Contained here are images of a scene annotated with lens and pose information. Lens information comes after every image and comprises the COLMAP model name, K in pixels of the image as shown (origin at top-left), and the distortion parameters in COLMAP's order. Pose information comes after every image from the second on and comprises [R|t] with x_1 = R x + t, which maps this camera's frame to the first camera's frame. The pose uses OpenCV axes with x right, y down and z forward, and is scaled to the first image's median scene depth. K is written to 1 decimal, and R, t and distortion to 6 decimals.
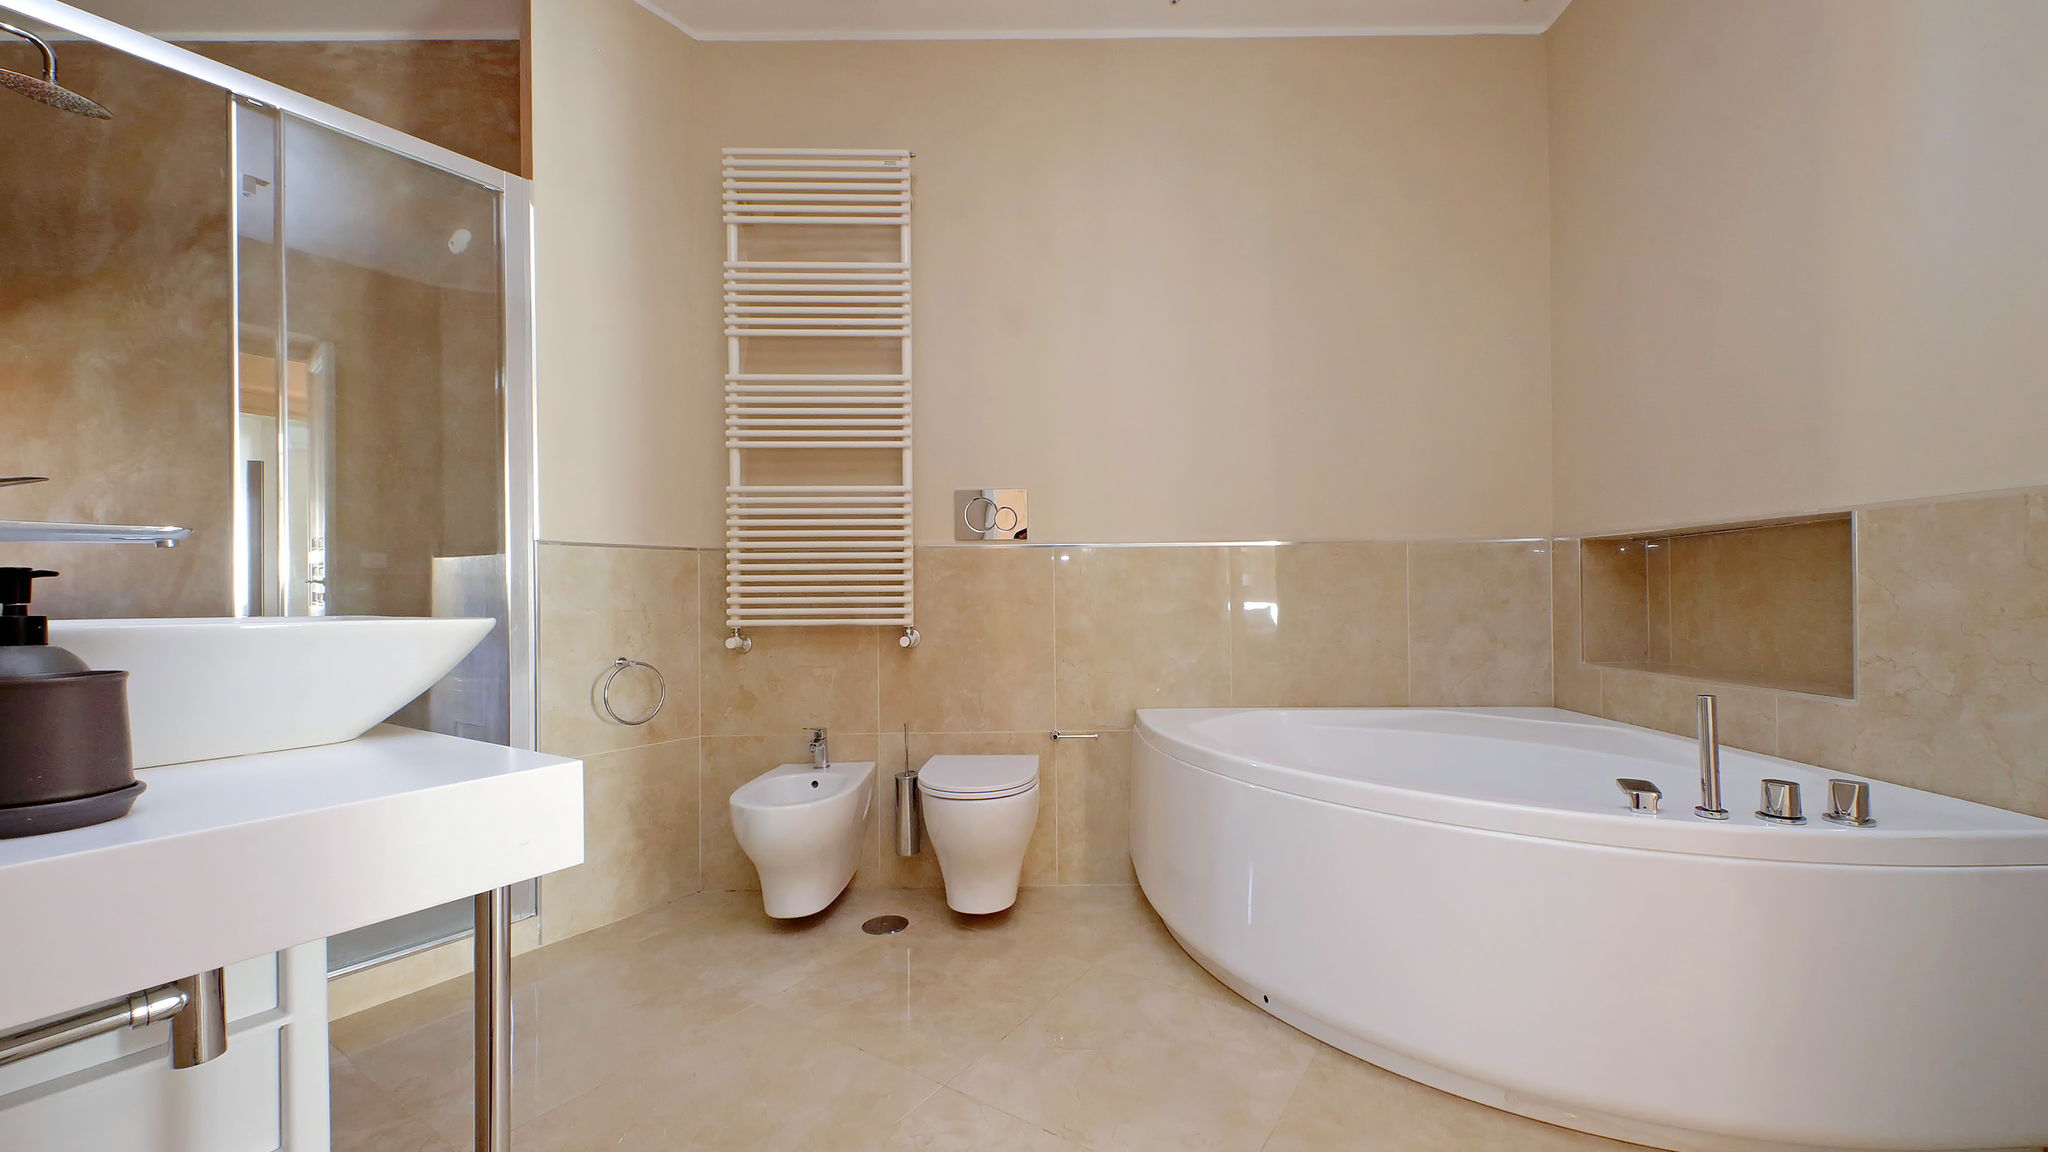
lens RADIAL K [[784.7, 0, 1034.0], [0, 784.7, 616.3], [0, 0, 1]] dist [0.016515, -0.005868]
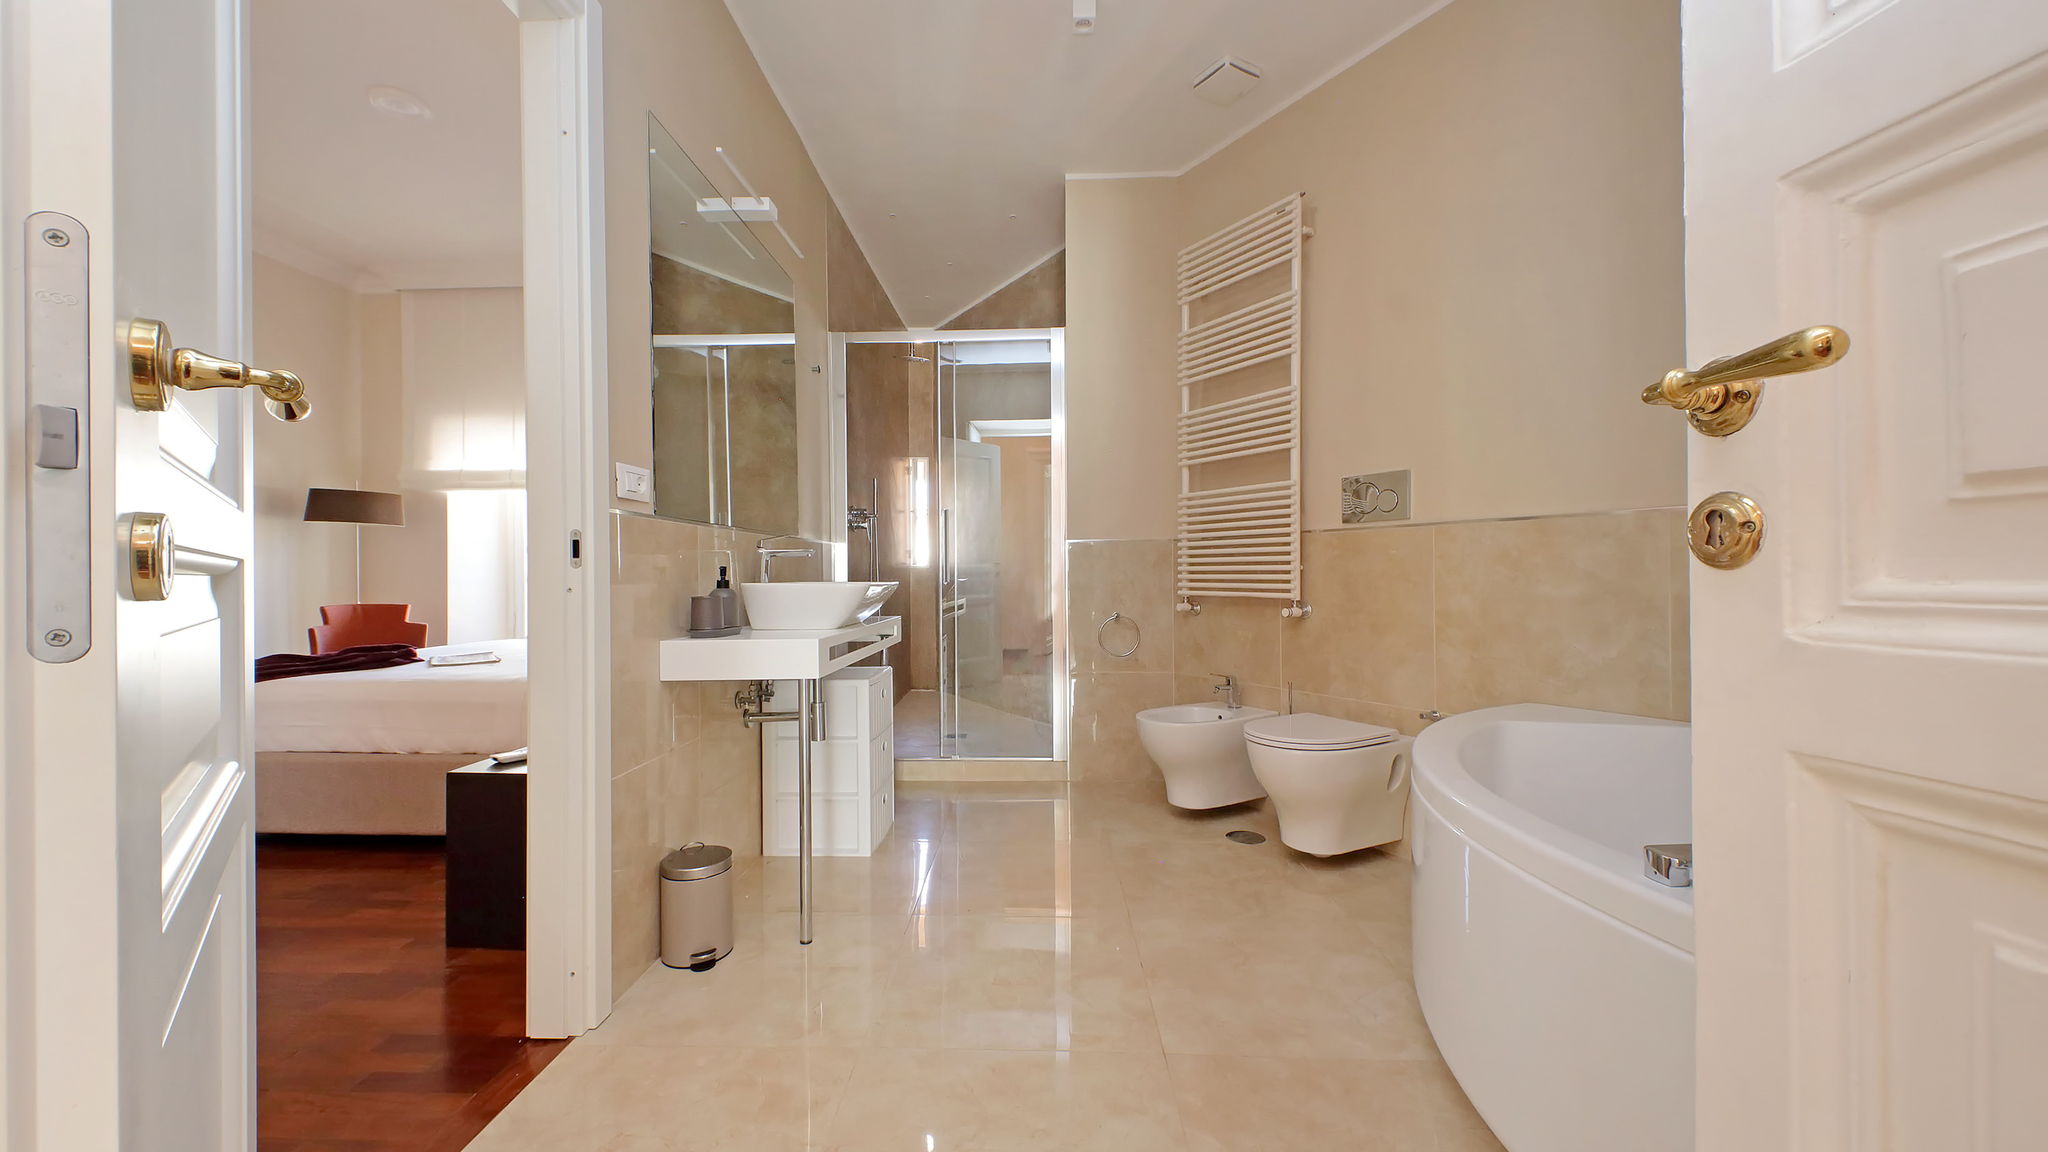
lens RADIAL K [[784.7, 0, 1025.8], [0, 784.7, 576.3], [0, 0, 1]] dist [0.016515, -0.005868]
pose [[0.503767, 0.014104, -0.863725, 0.656915], [-0.003202, 0.999890, 0.014460, -0.038479], [0.863834, -0.004519, 0.503757, 0.061643]]
